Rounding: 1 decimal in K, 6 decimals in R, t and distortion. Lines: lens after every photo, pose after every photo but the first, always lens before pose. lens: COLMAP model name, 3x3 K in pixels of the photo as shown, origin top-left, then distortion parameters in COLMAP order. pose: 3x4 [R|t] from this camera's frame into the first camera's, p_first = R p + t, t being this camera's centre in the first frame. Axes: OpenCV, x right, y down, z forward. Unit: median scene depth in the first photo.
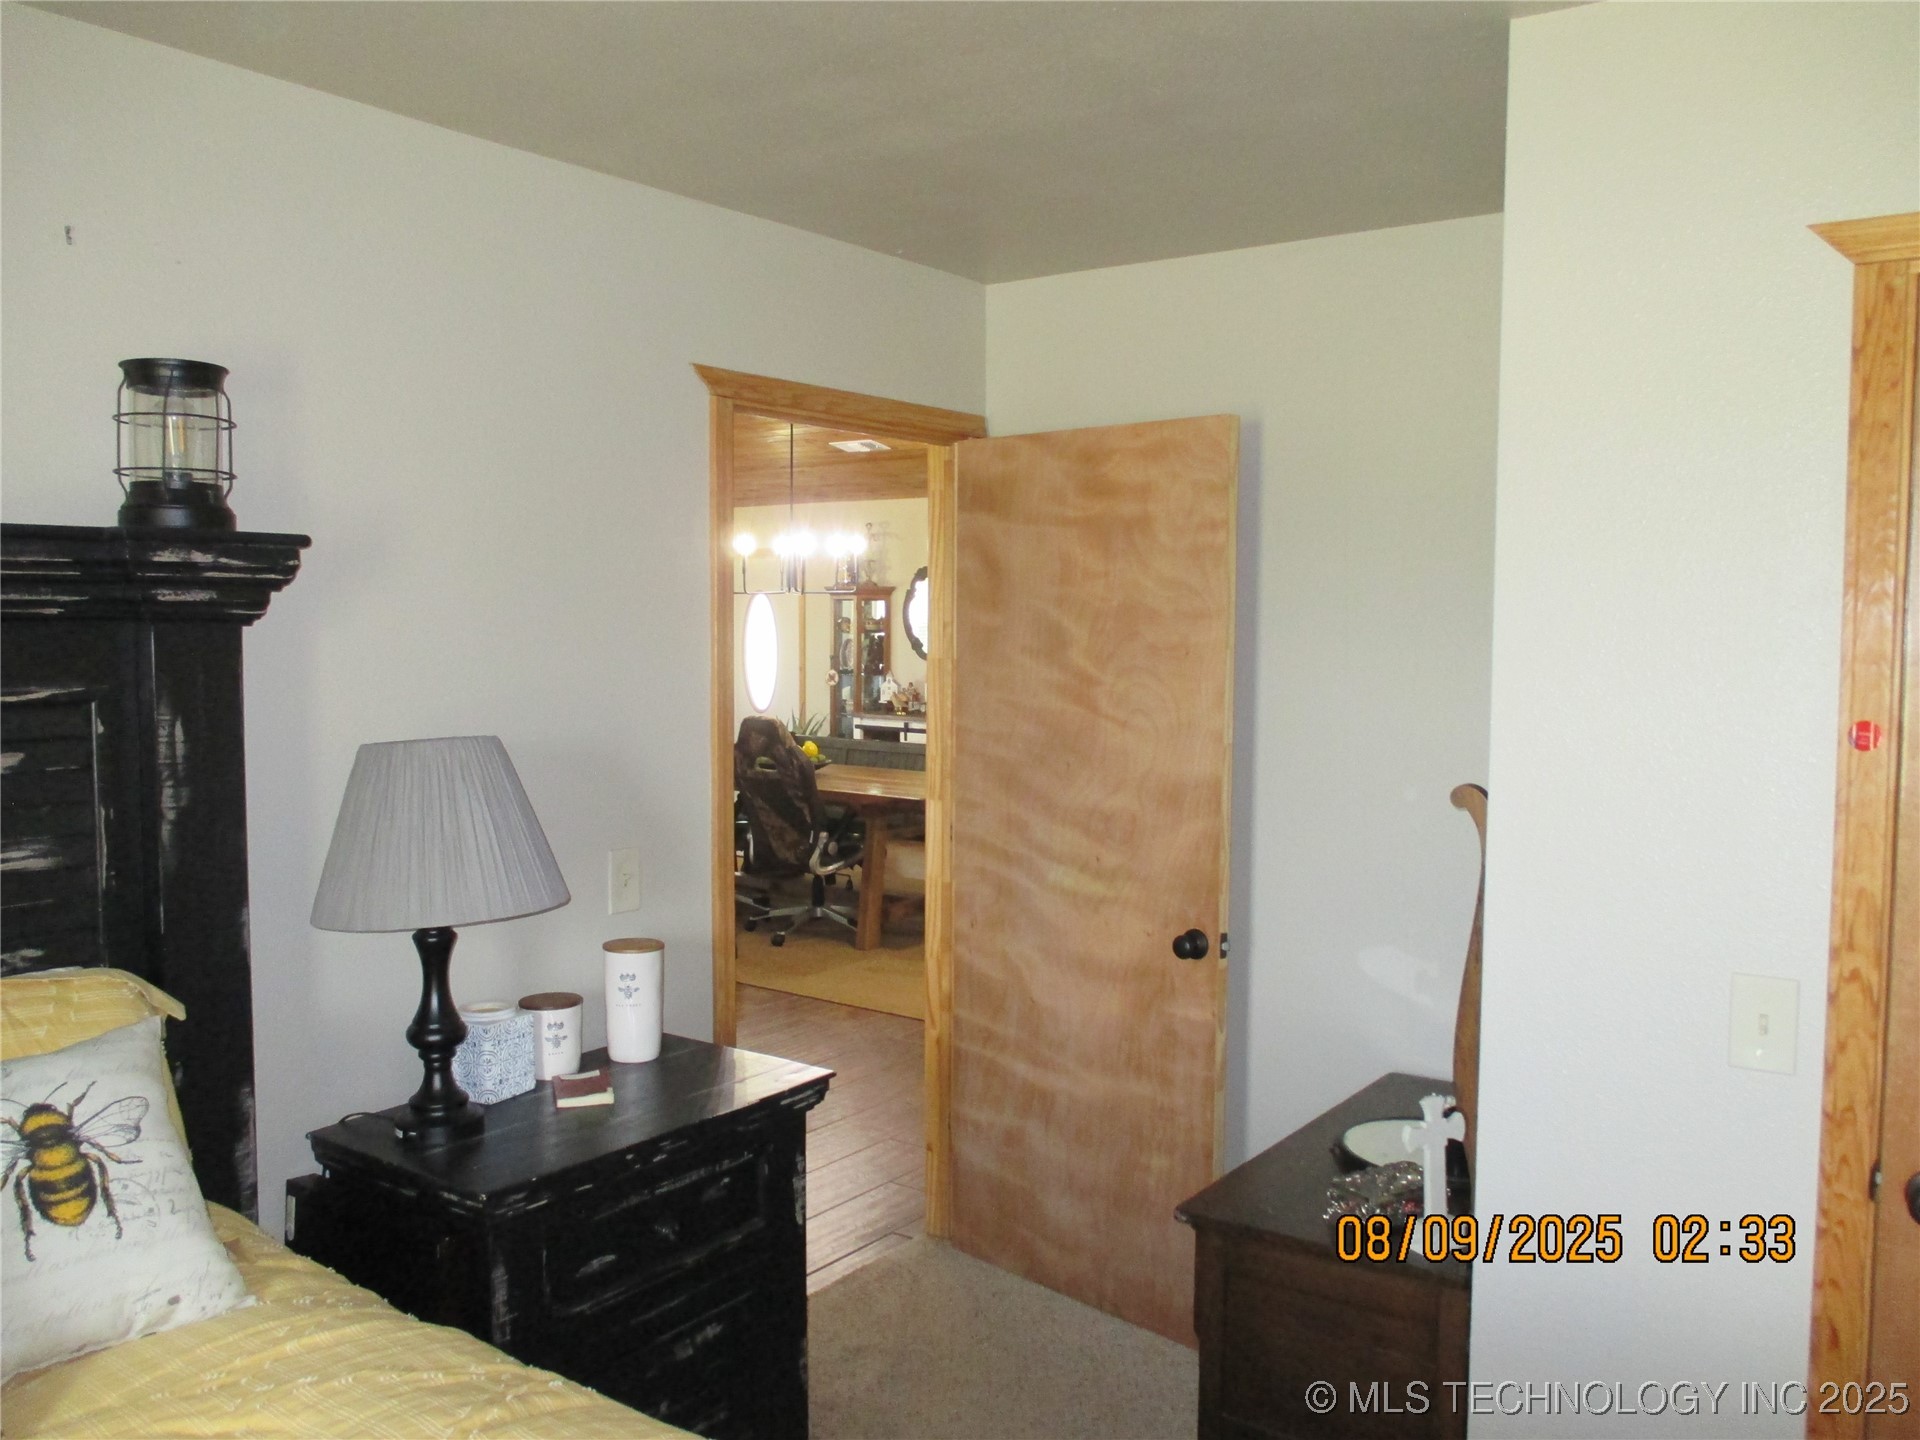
lens RADIAL K [[1595.0, 0, 955.3], [0, 1595.0, 719.7], [0, 0, 1]] dist [-0.030081, -0.000144]
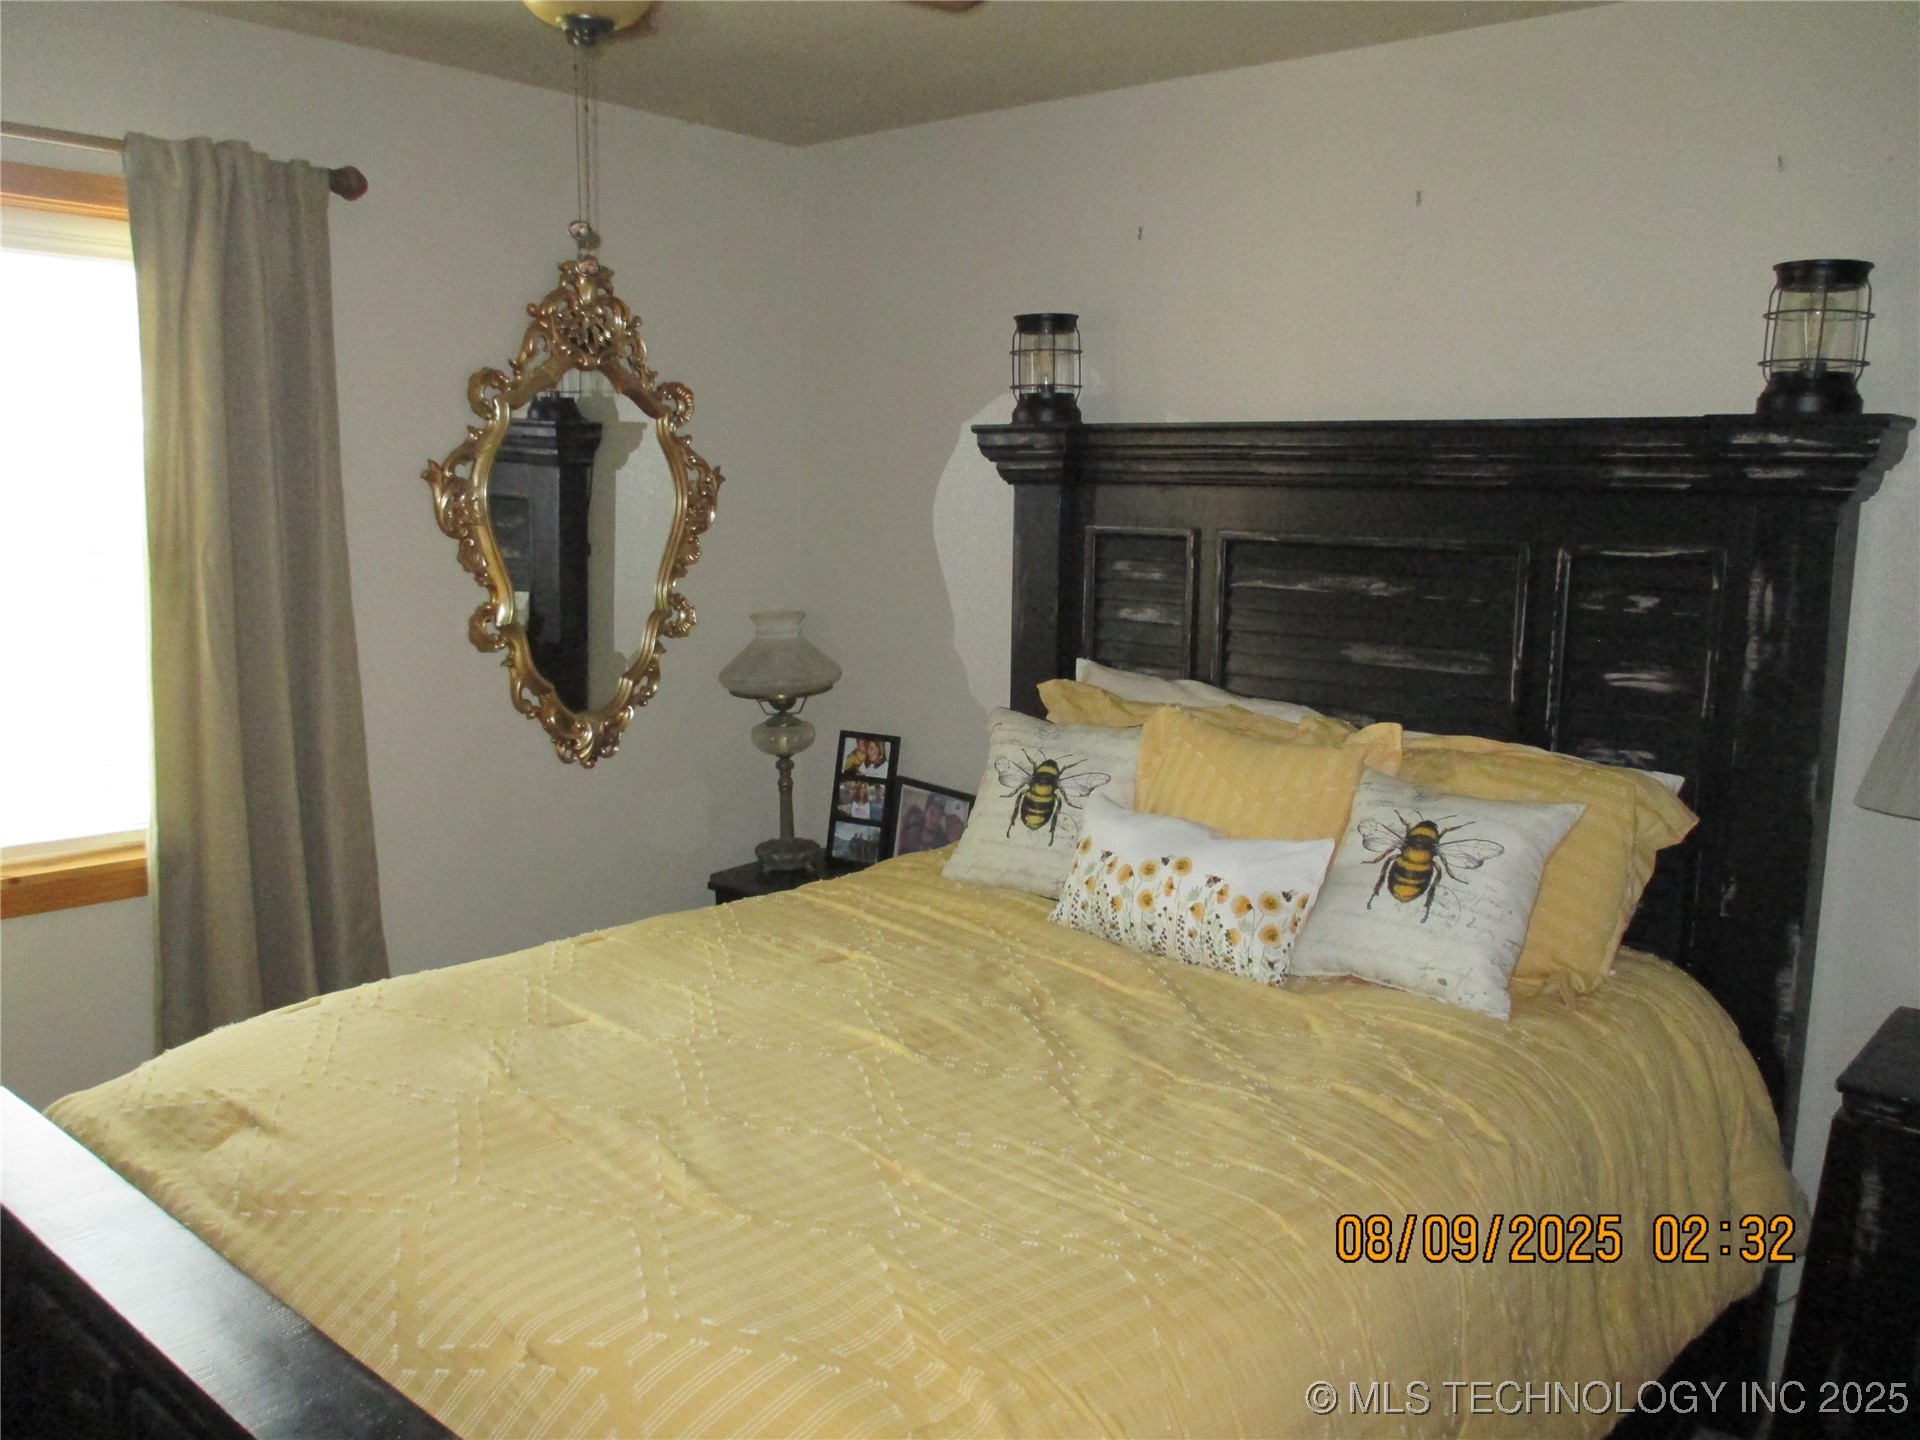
lens RADIAL K [[1595.0, 0, 965.8], [0, 1595.0, 727.2], [0, 0, 1]] dist [-0.030081, -0.000144]
pose [[-0.077066, 0.141010, -0.987004, 0.683081], [-0.085538, 0.985363, 0.147454, -0.016477], [0.993350, 0.095790, -0.063877, 0.507481]]
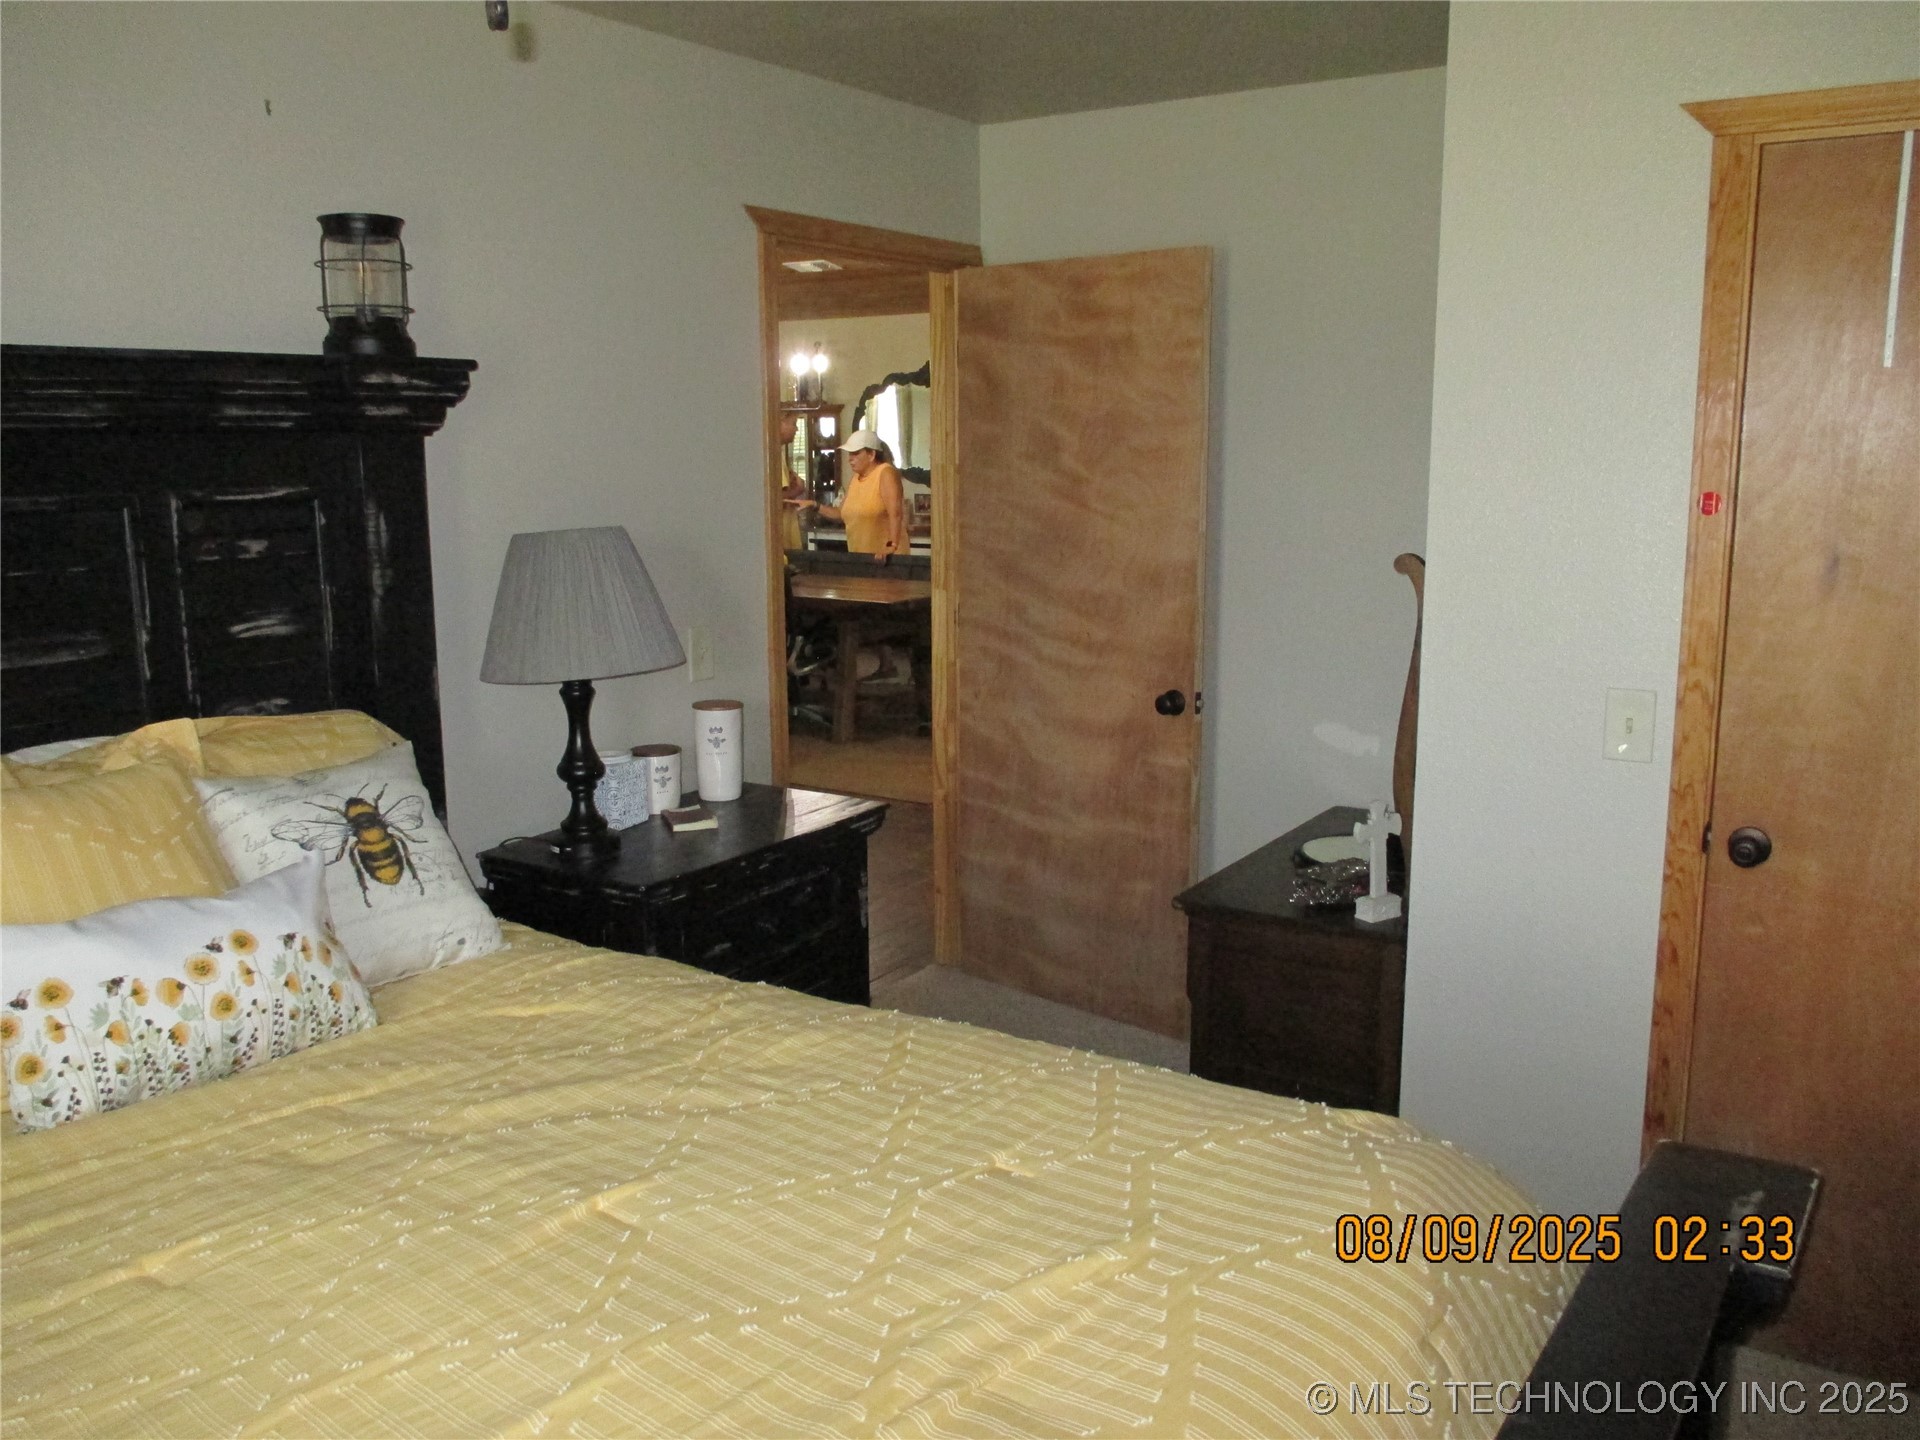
lens RADIAL K [[1595.0, 0, 959.9], [0, 1595.0, 718.7], [0, 0, 1]] dist [-0.030081, -0.000144]
pose [[0.998502, -0.021154, 0.050460, -0.106466], [0.015443, 0.993701, 0.110995, 0.028465], [-0.052490, -0.110050, 0.992539, -0.266236]]
